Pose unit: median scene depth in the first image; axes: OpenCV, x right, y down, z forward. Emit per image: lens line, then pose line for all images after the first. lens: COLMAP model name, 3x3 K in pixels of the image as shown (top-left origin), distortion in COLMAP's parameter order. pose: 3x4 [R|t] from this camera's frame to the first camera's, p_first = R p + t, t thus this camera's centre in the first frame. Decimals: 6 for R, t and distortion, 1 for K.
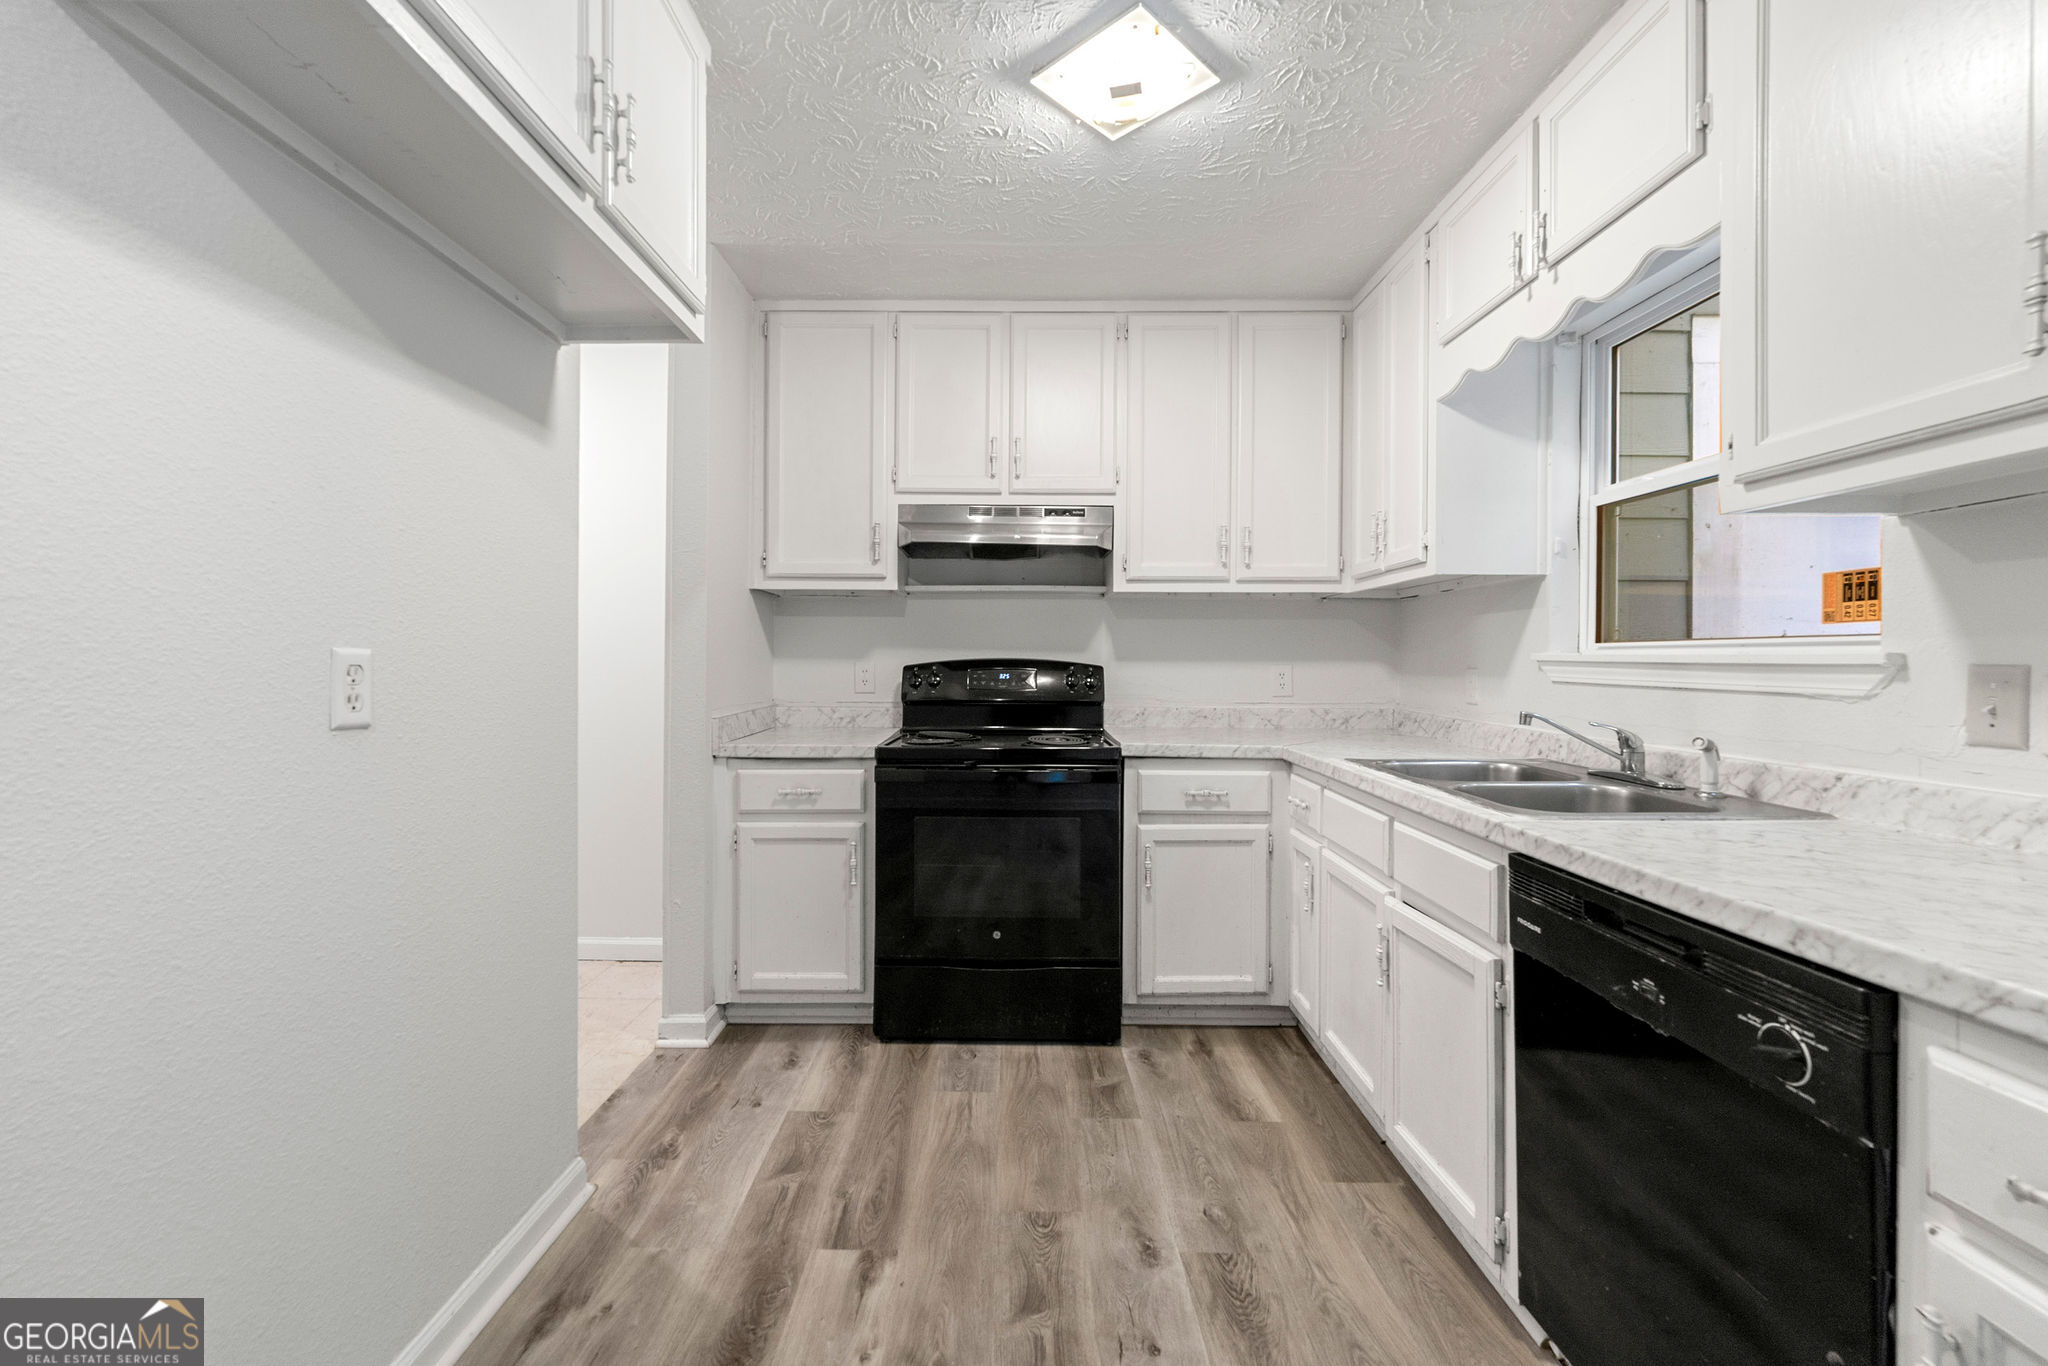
lens RADIAL K [[832.4, 0, 989.7], [0, 832.4, 661.2], [0, 0, 1]] dist [-0.003850, -0.001209]
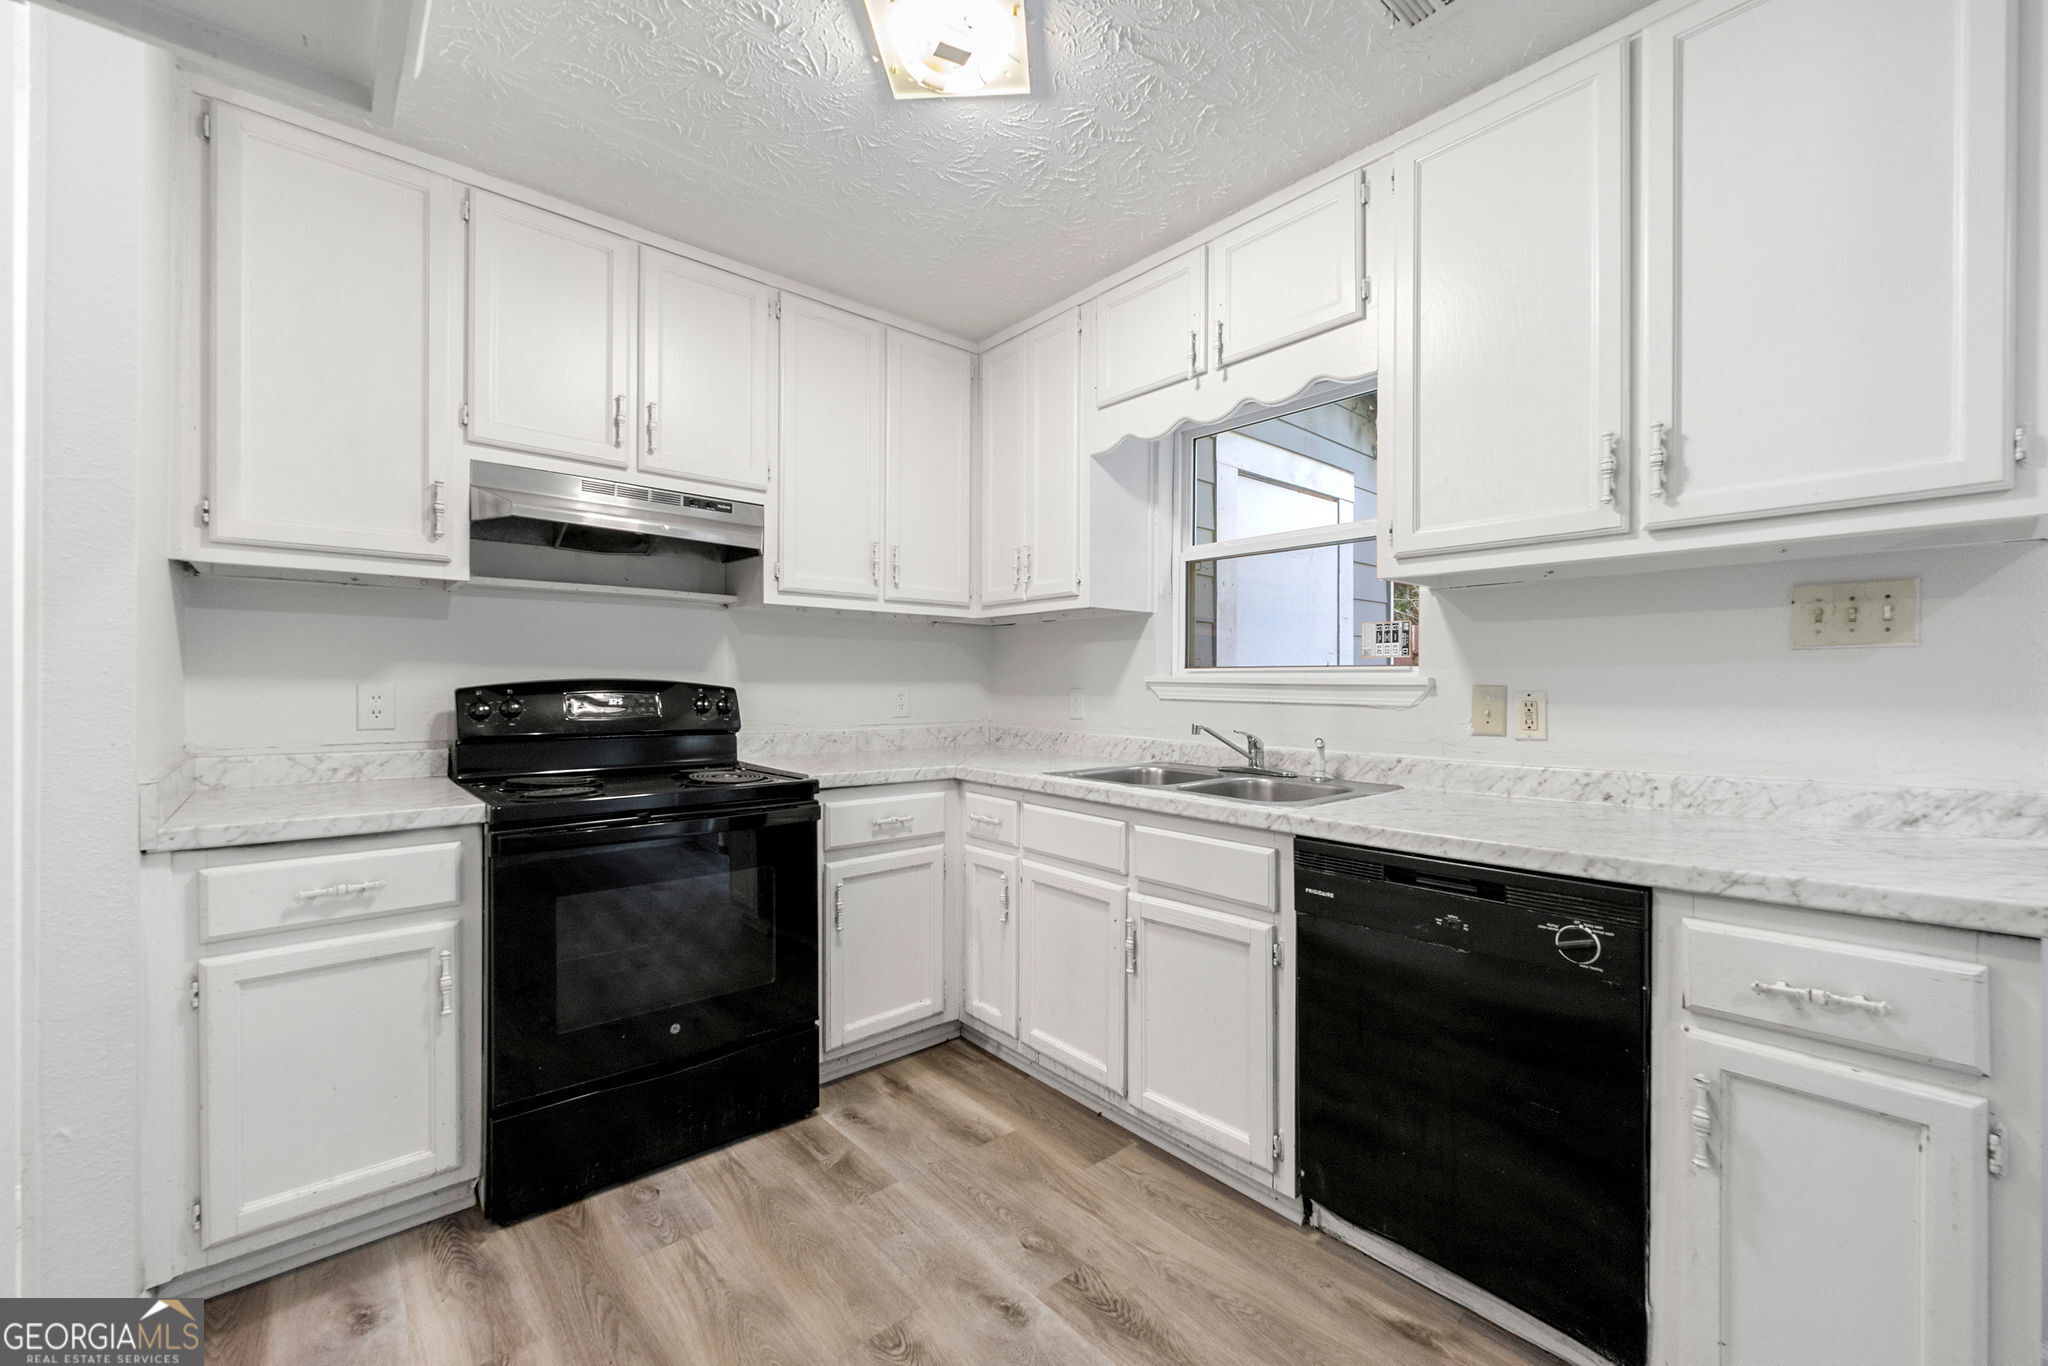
lens RADIAL K [[832.4, 0, 1022.3], [0, 832.4, 686.6], [0, 0, 1]] dist [-0.003850, -0.001209]
pose [[0.740112, -0.003501, 0.672475, -0.299753], [-0.000595, 0.999983, 0.005860, -0.001229], [-0.672483, -0.004737, 0.740097, 0.209707]]
